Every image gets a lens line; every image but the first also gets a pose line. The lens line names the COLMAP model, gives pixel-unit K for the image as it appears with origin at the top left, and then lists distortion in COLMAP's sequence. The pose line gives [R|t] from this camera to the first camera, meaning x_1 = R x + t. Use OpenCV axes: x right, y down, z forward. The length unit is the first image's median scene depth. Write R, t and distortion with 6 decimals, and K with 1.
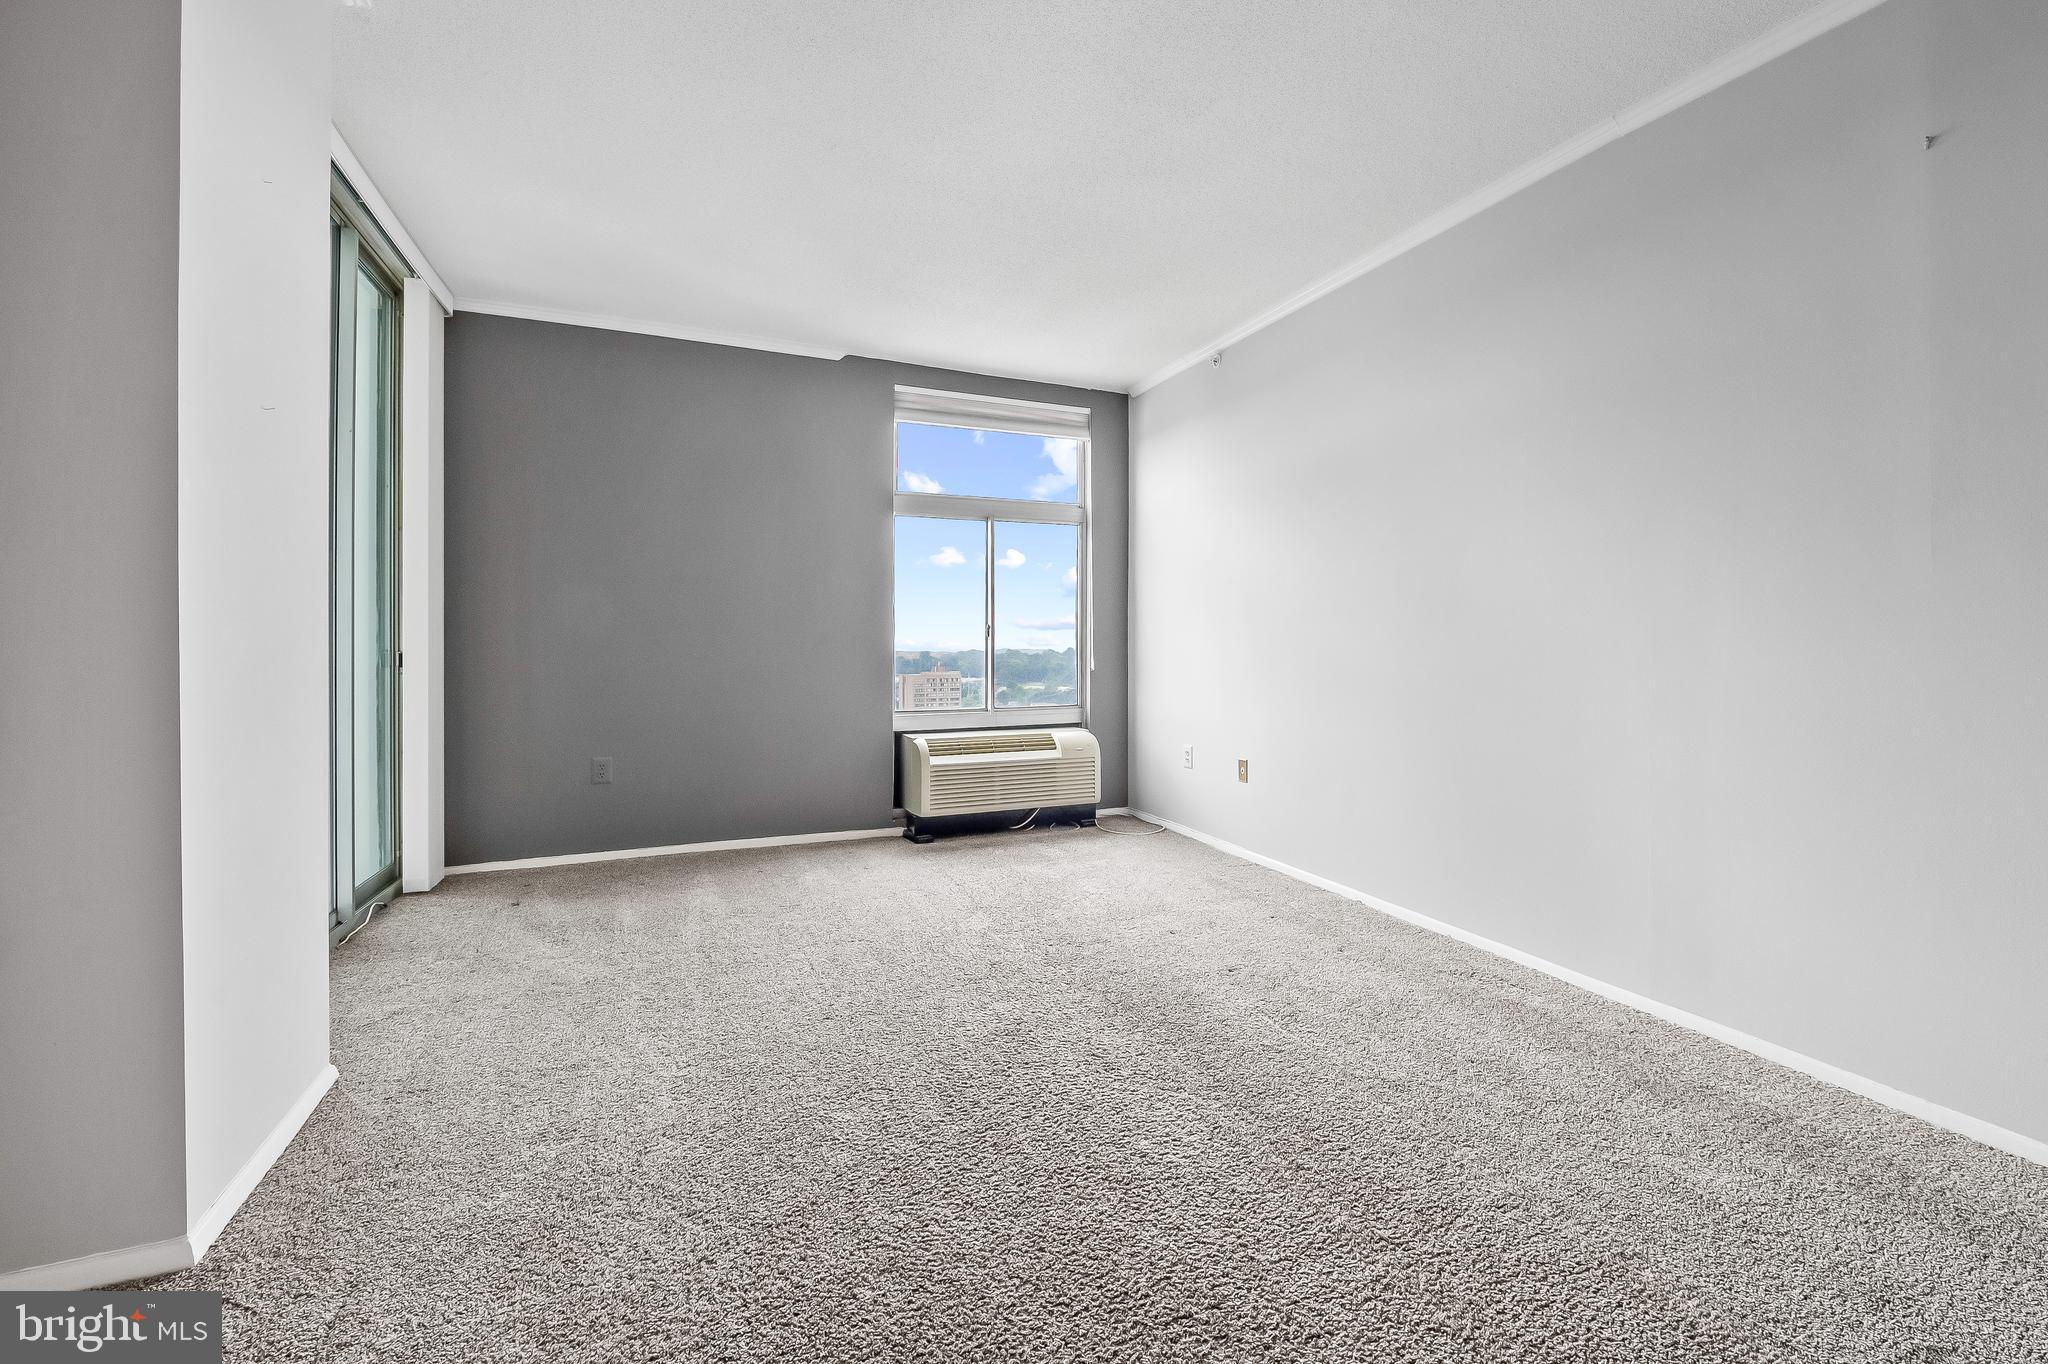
lens RADIAL K [[825.2, 0, 1033.2], [0, 825.2, 657.8], [0, 0, 1]] dist [-0.000985, -0.002773]
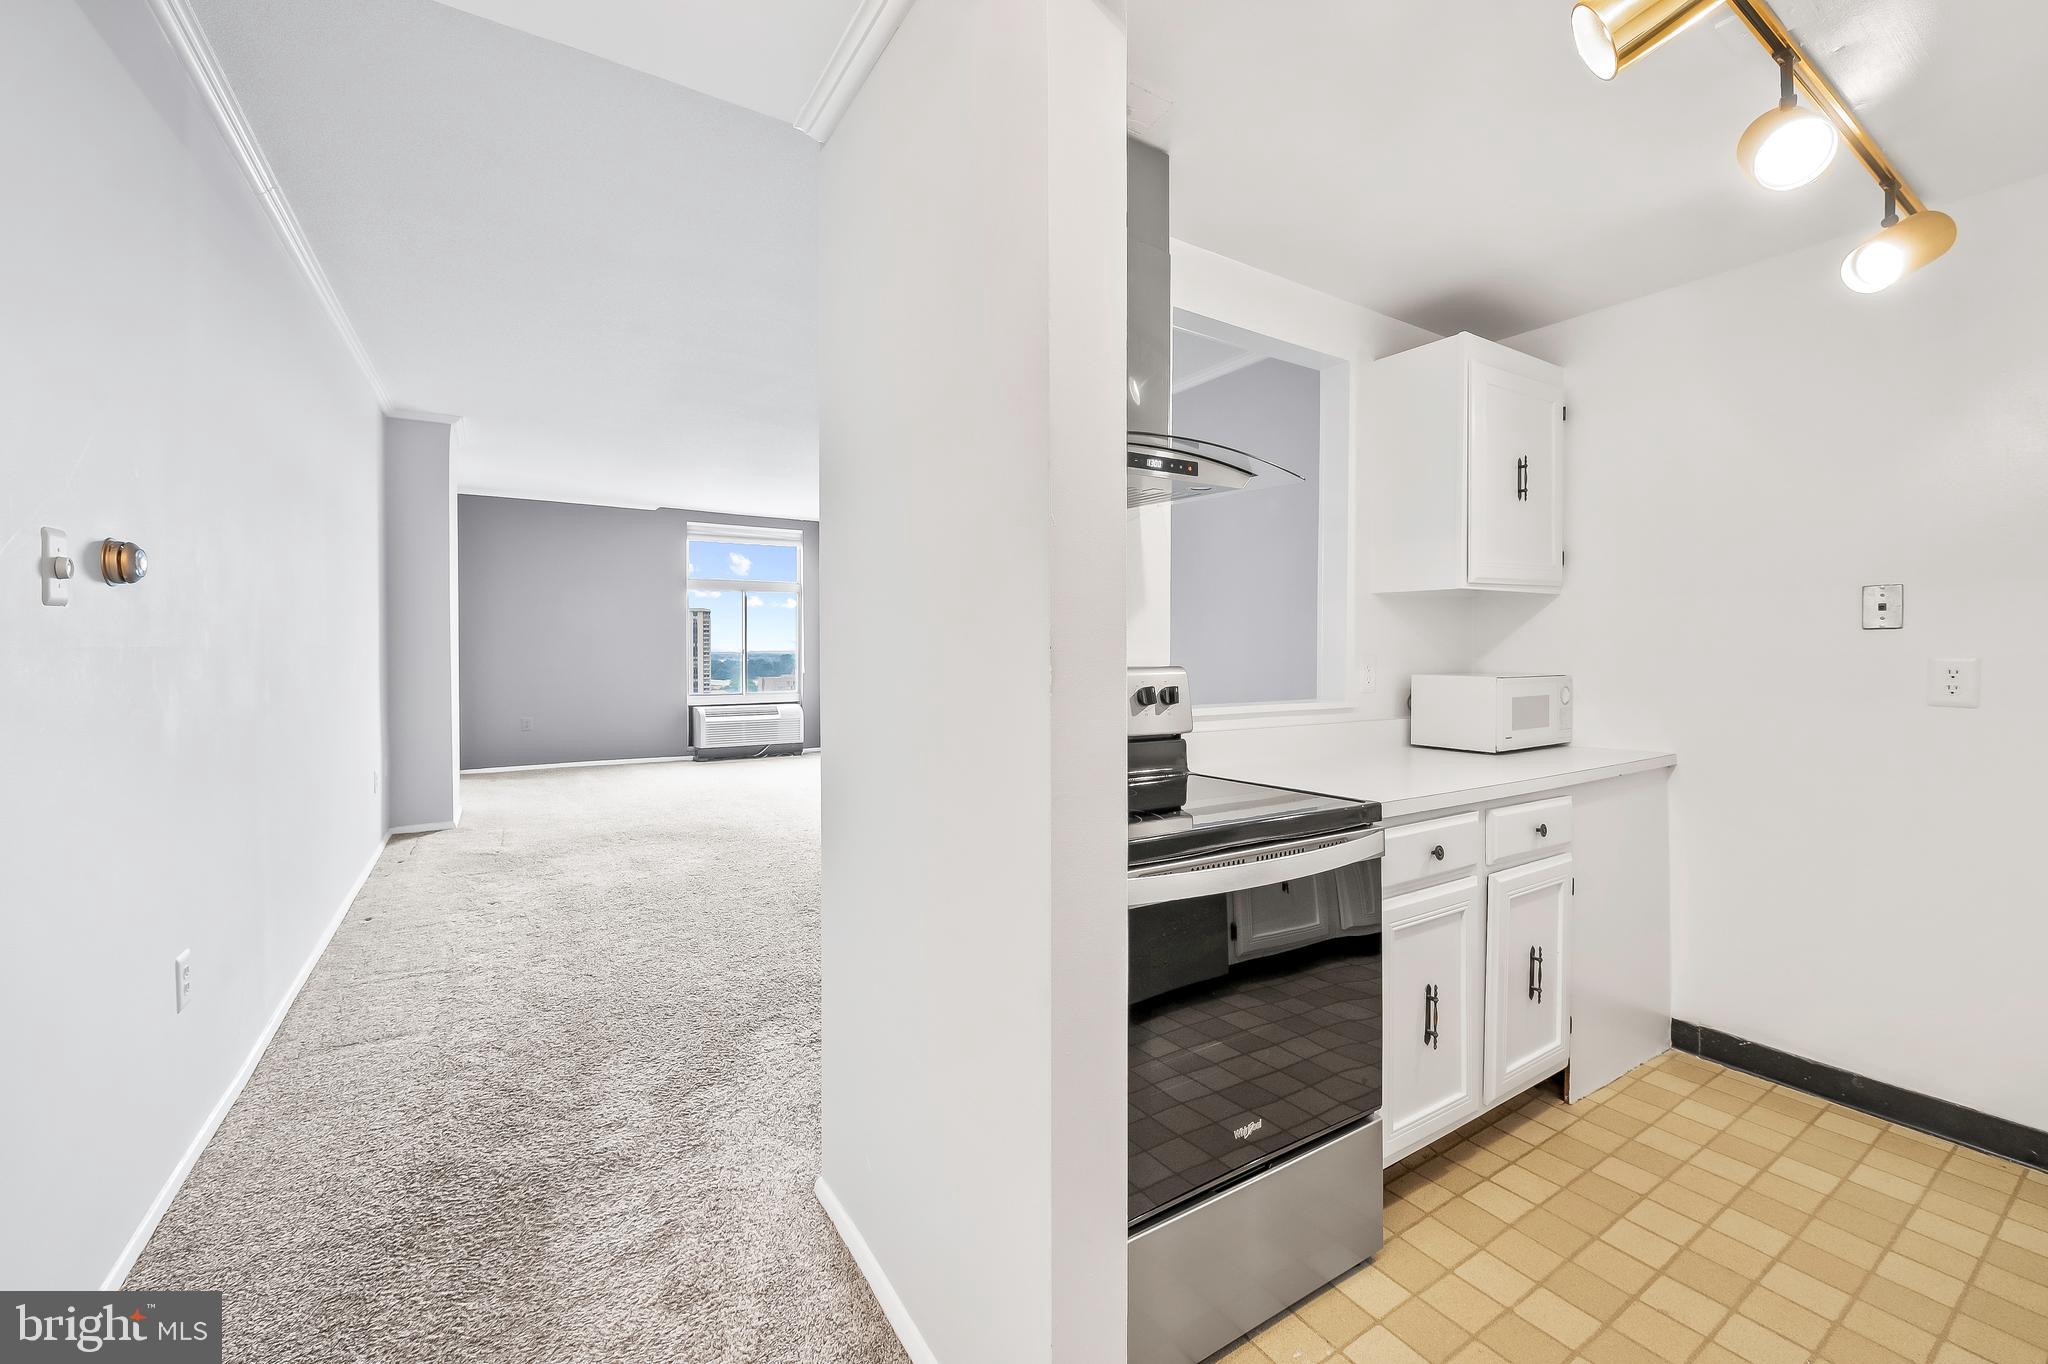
lens RADIAL K [[825.2, 0, 1033.2], [0, 825.2, 657.8], [0, 0, 1]] dist [-0.000985, -0.002773]
pose [[0.986299, -0.000156, 0.164966, 0.295442], [0.000429, 0.999999, -0.001617, -0.015866], [-0.164965, 0.001666, 0.986298, -0.977980]]
